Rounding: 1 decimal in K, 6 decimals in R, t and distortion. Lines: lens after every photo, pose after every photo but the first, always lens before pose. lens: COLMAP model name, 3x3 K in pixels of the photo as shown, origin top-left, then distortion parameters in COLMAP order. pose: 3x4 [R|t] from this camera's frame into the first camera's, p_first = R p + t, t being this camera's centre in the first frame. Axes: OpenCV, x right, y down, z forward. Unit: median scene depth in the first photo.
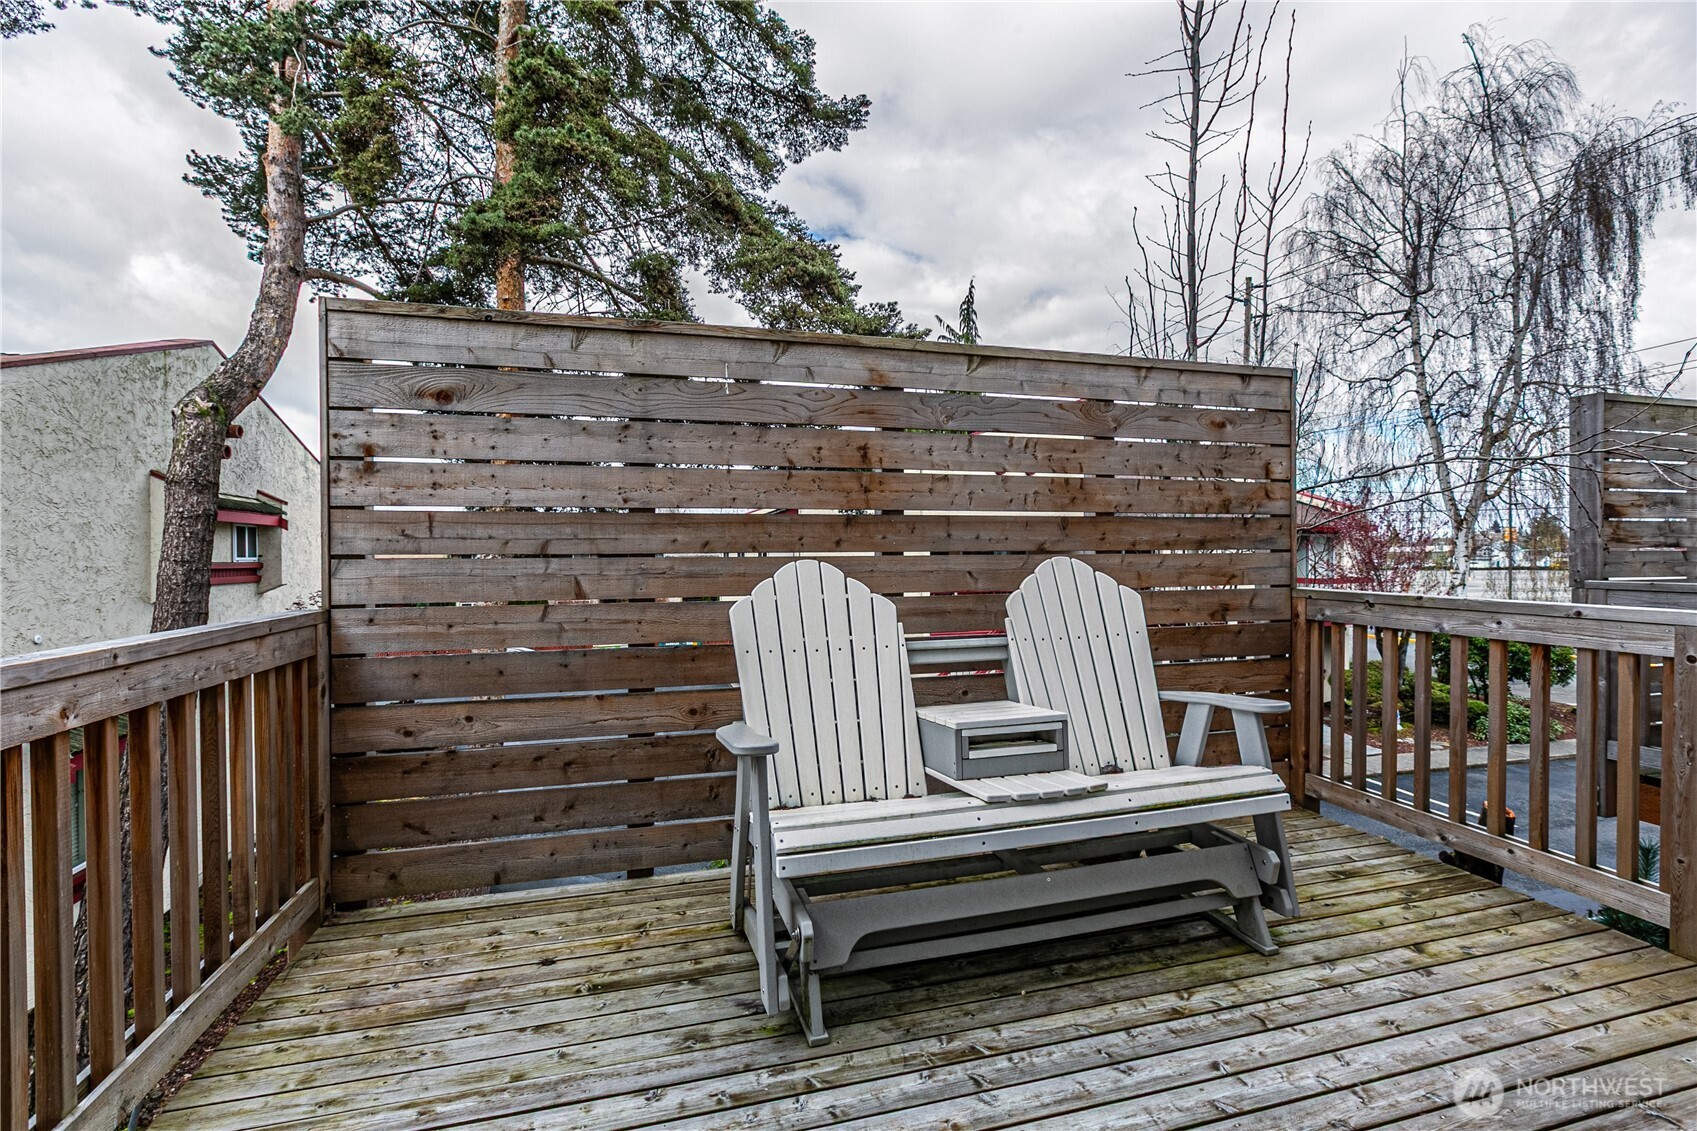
lens RADIAL K [[800.8, 0, 923.7], [0, 800.8, 544.5], [0, 0, 1]] dist [-0.001650, -0.000480]
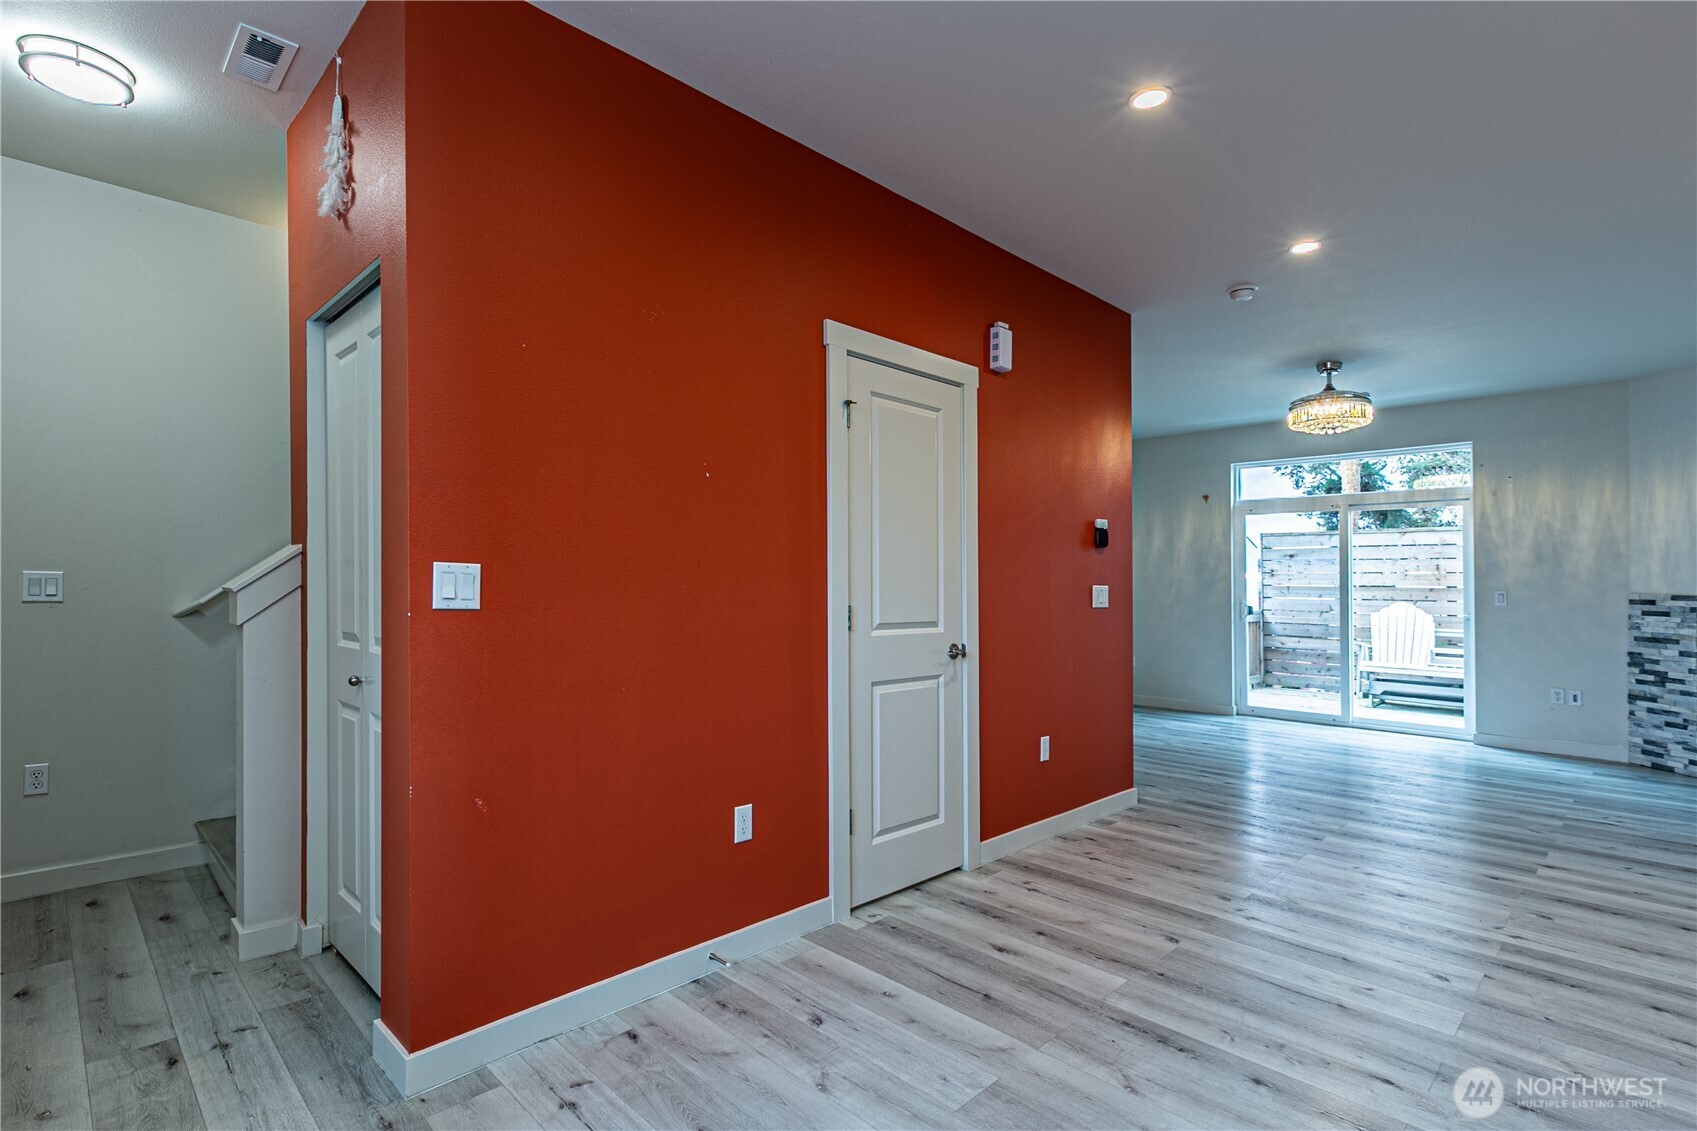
lens RADIAL K [[800.8, 0, 844.1], [0, 800.8, 563.4], [0, 0, 1]] dist [-0.001650, -0.000480]
pose [[0.481726, -0.009820, -0.876267, 1.503594], [-0.011934, 0.999771, -0.017764, -0.049960], [0.876240, 0.019015, 0.481499, -2.370240]]
